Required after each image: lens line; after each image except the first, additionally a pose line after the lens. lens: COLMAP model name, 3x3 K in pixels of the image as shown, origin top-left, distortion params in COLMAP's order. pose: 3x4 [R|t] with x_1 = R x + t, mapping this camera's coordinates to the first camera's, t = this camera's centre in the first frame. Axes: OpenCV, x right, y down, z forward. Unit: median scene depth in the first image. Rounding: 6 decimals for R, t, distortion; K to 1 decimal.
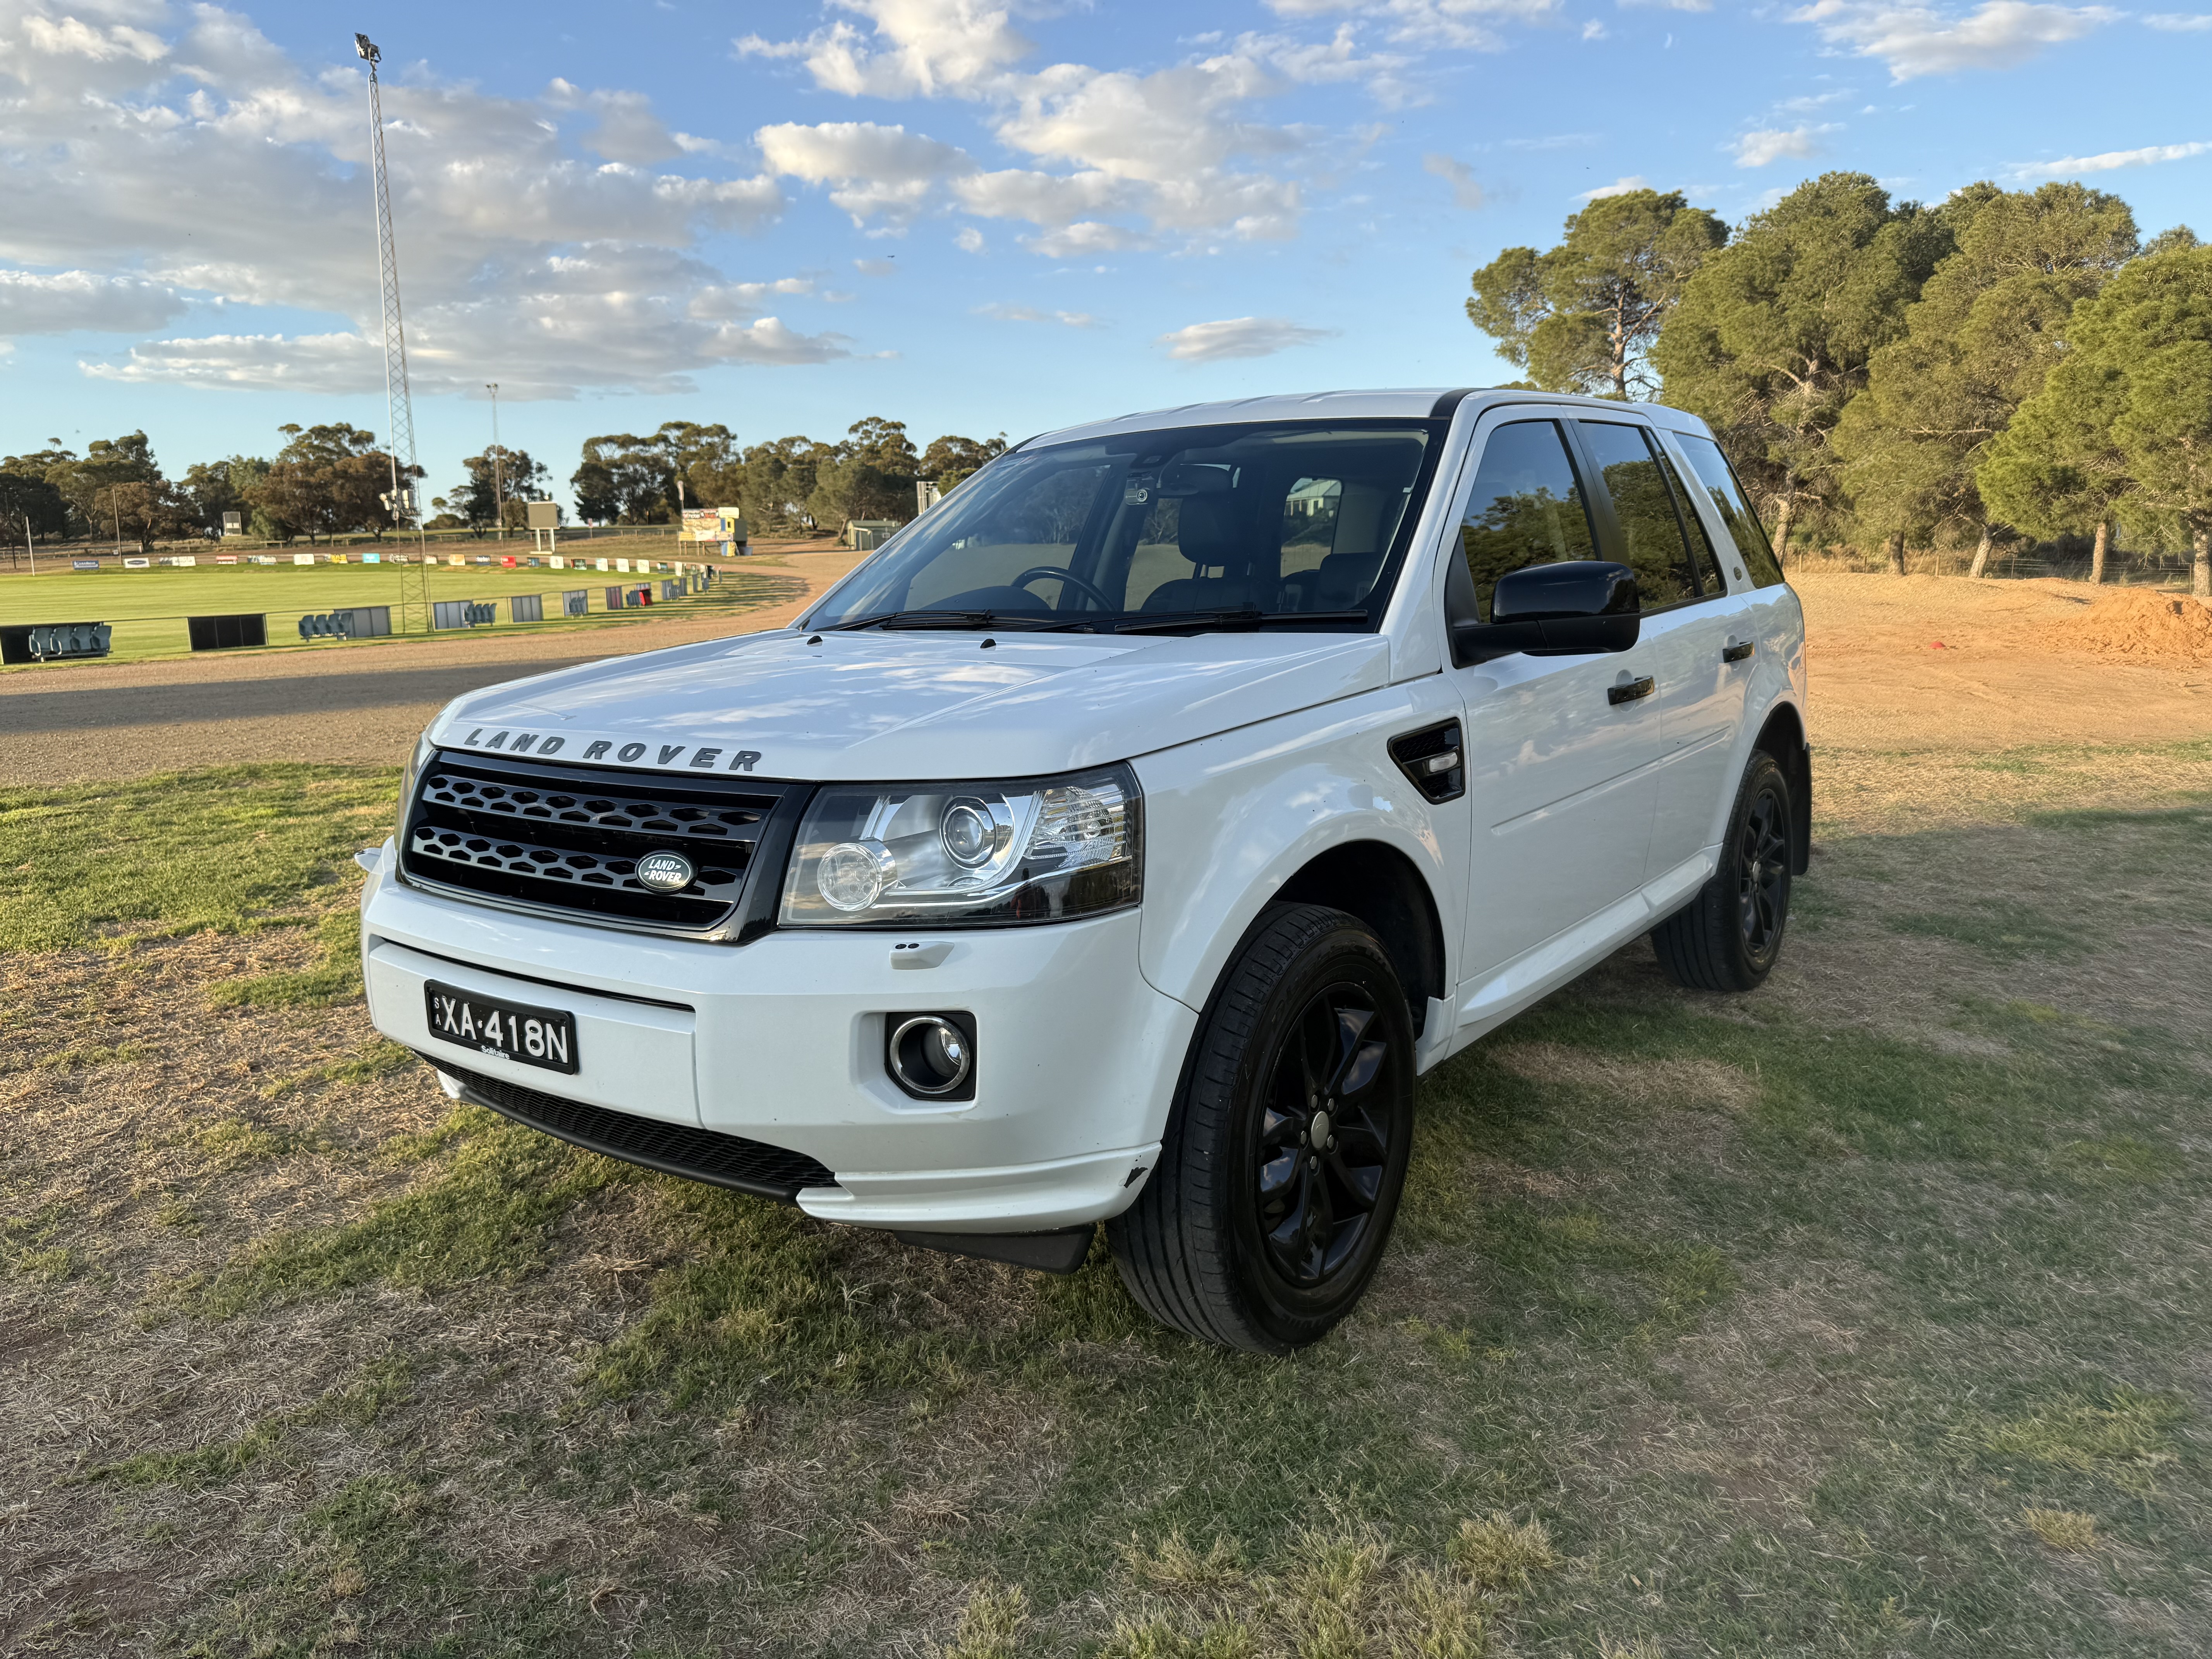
lens RADIAL K [[1574.3, 0, 1106.0], [0, 1574.3, 829.5], [0, 0, 1]] dist [-0.002380, -0.006401]
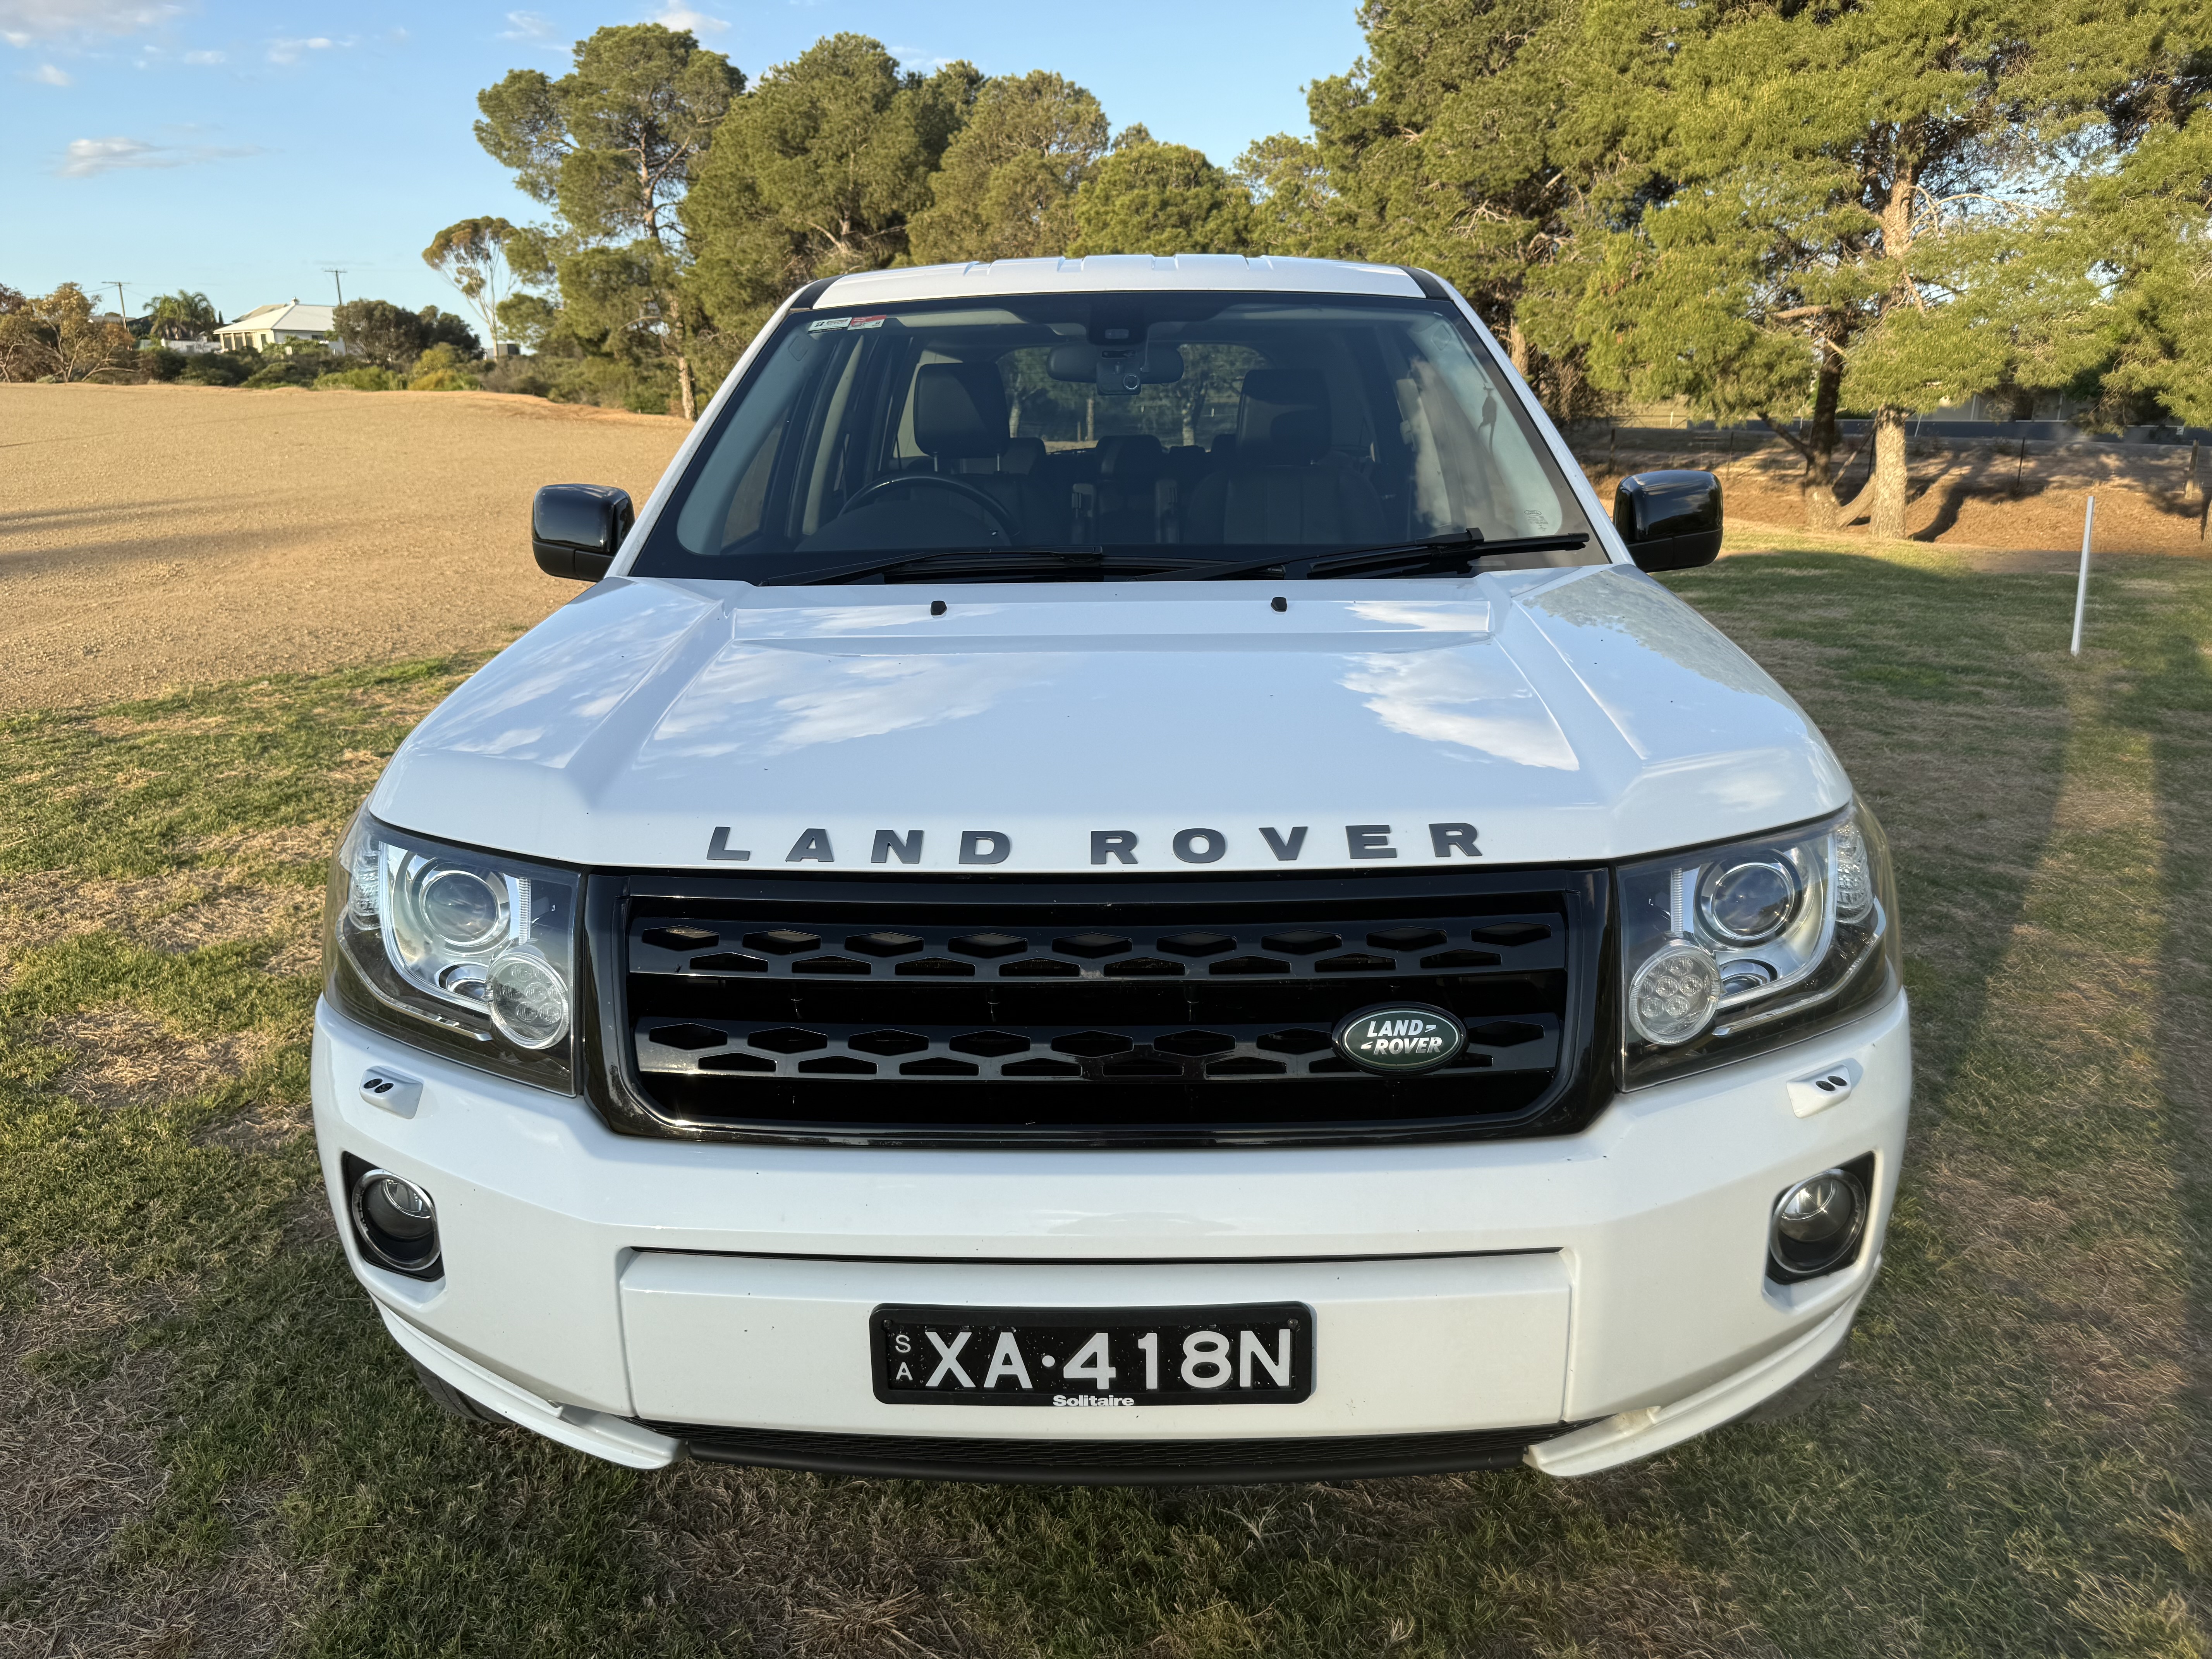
lens RADIAL K [[1574.3, 0, 1106.0], [0, 1574.3, 829.5], [0, 0, 1]] dist [-0.002380, -0.006401]
pose [[0.820449, -0.138596, 0.554666, -0.041869], [0.088151, 0.989236, 0.116793, -0.008079], [-0.564883, -0.046928, 0.823835, 0.033421]]
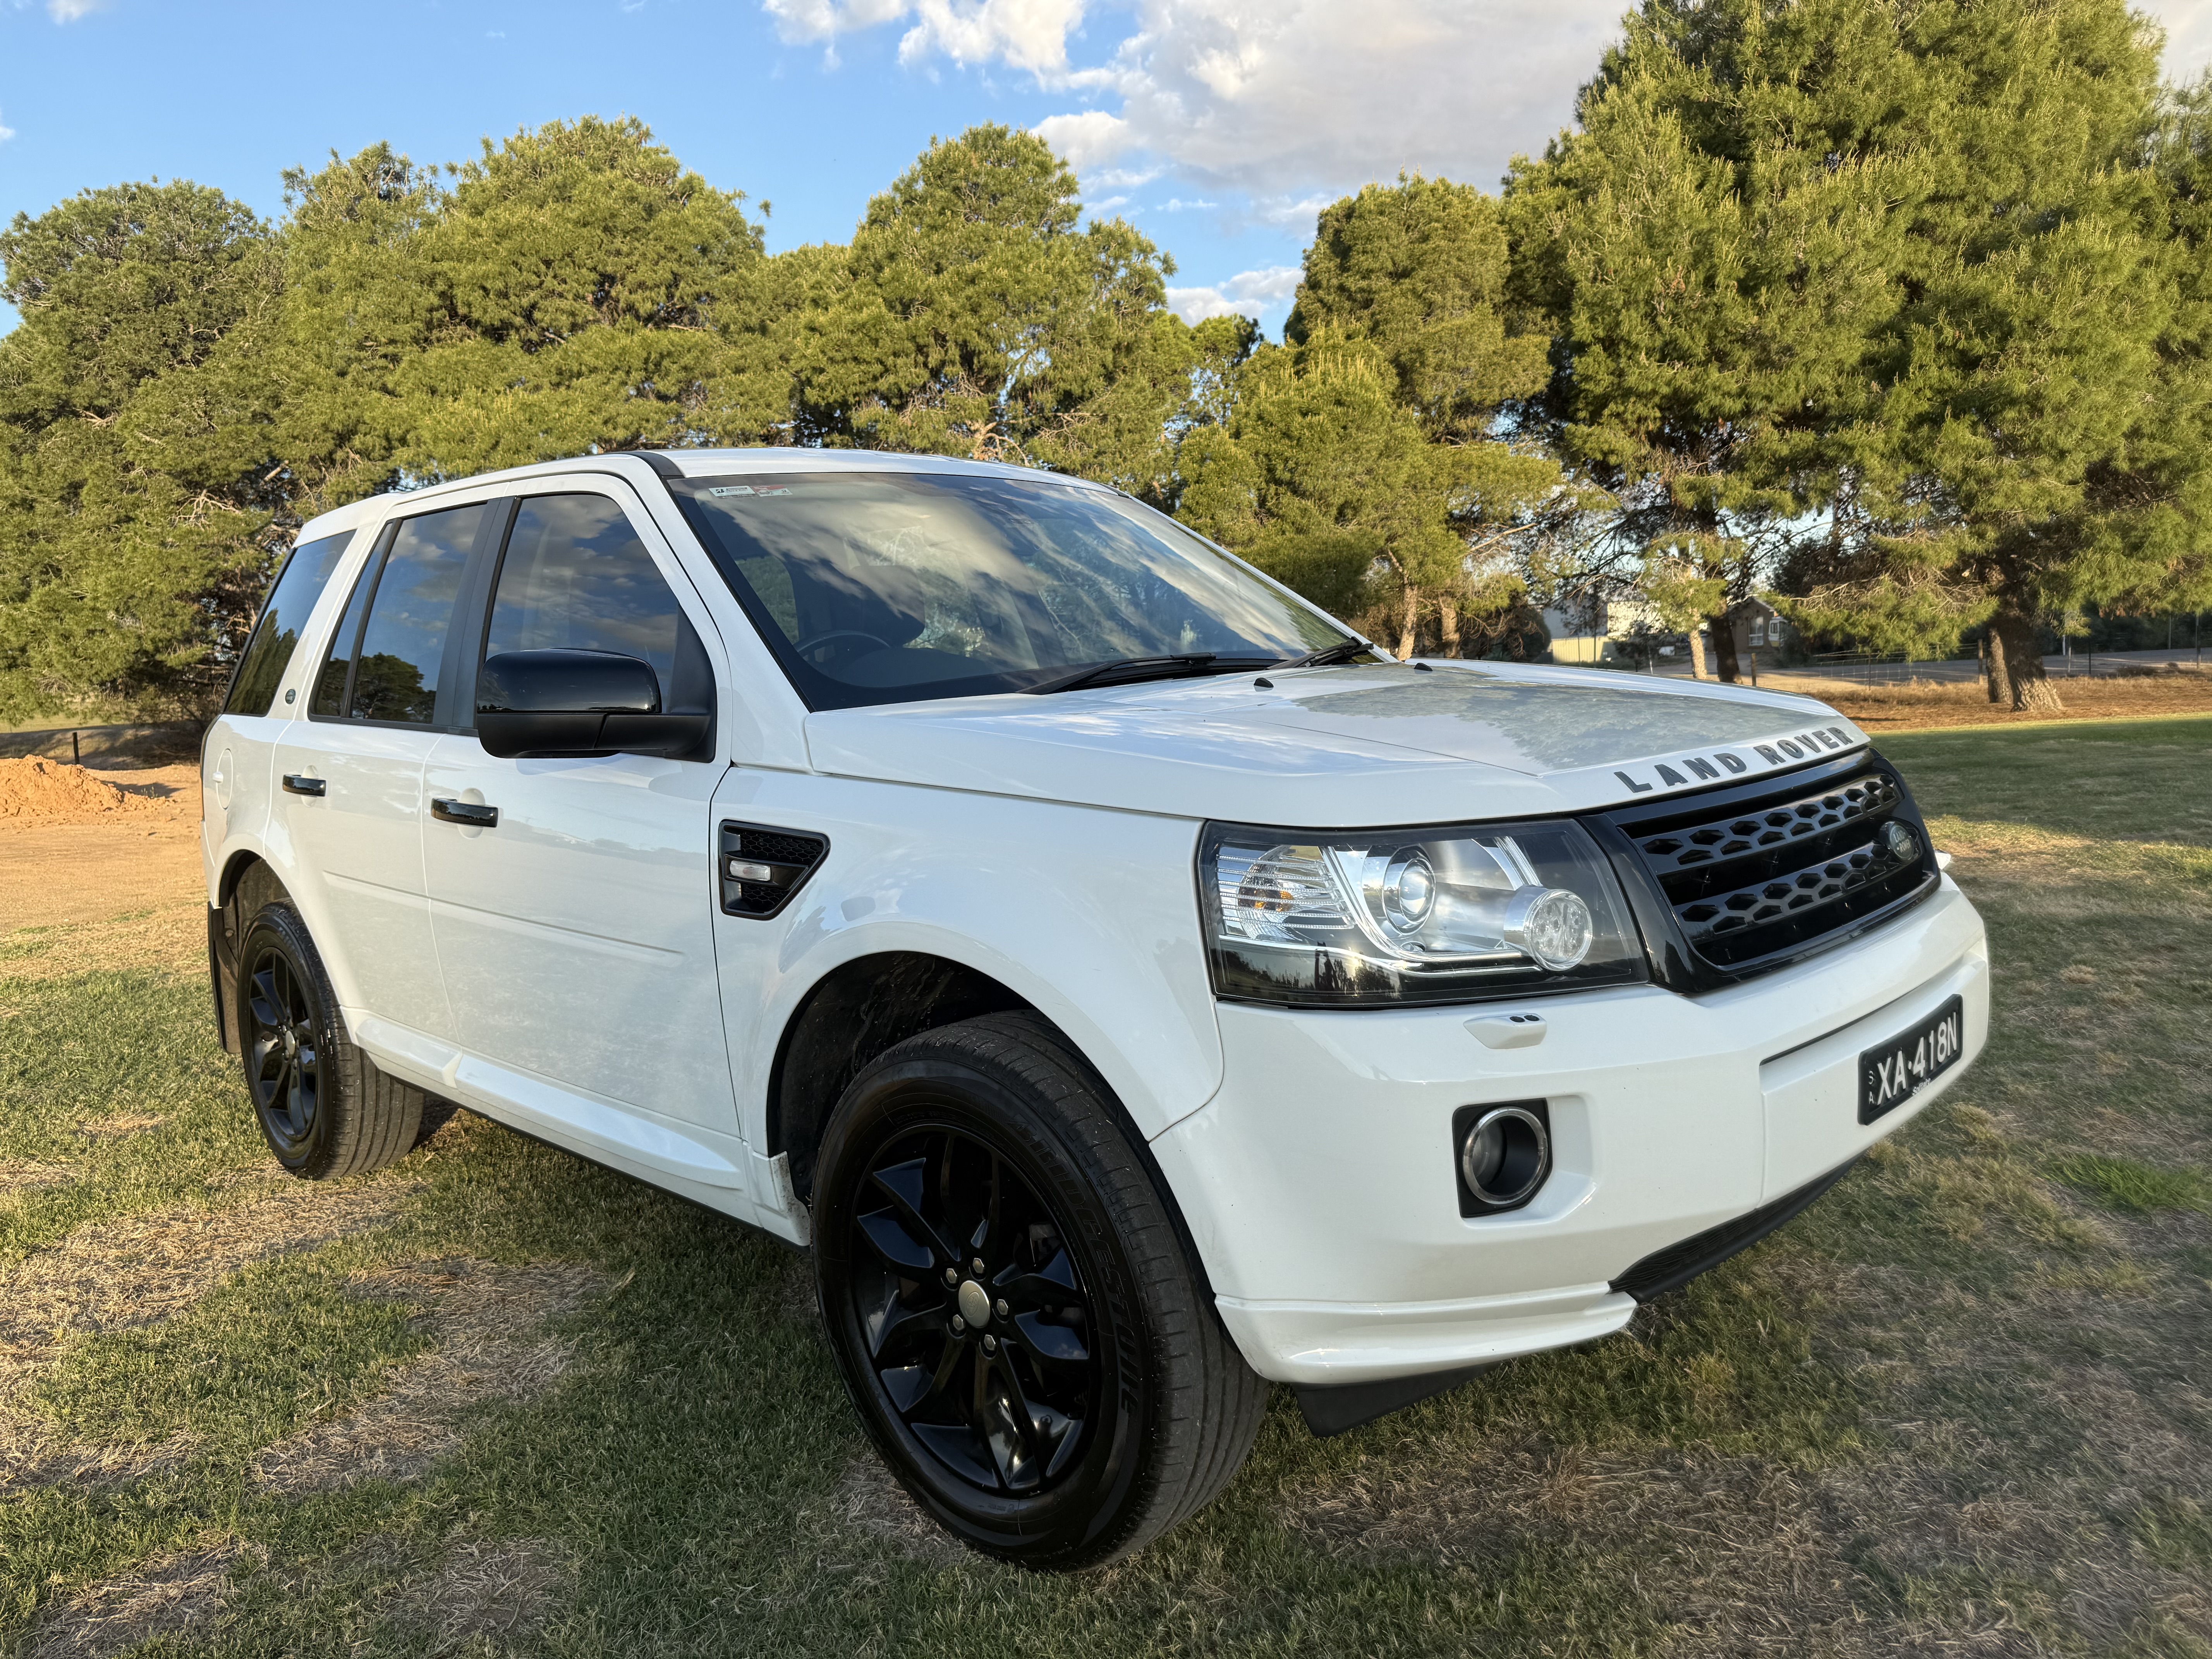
lens RADIAL K [[1574.3, 0, 1106.0], [0, 1574.3, 829.5], [0, 0, 1]] dist [-0.002380, -0.006401]
pose [[0.150230, -0.096788, 0.983902, -0.081255], [0.215123, 0.974551, 0.063022, -0.009448], [-0.964963, 0.202192, 0.167228, 0.078656]]
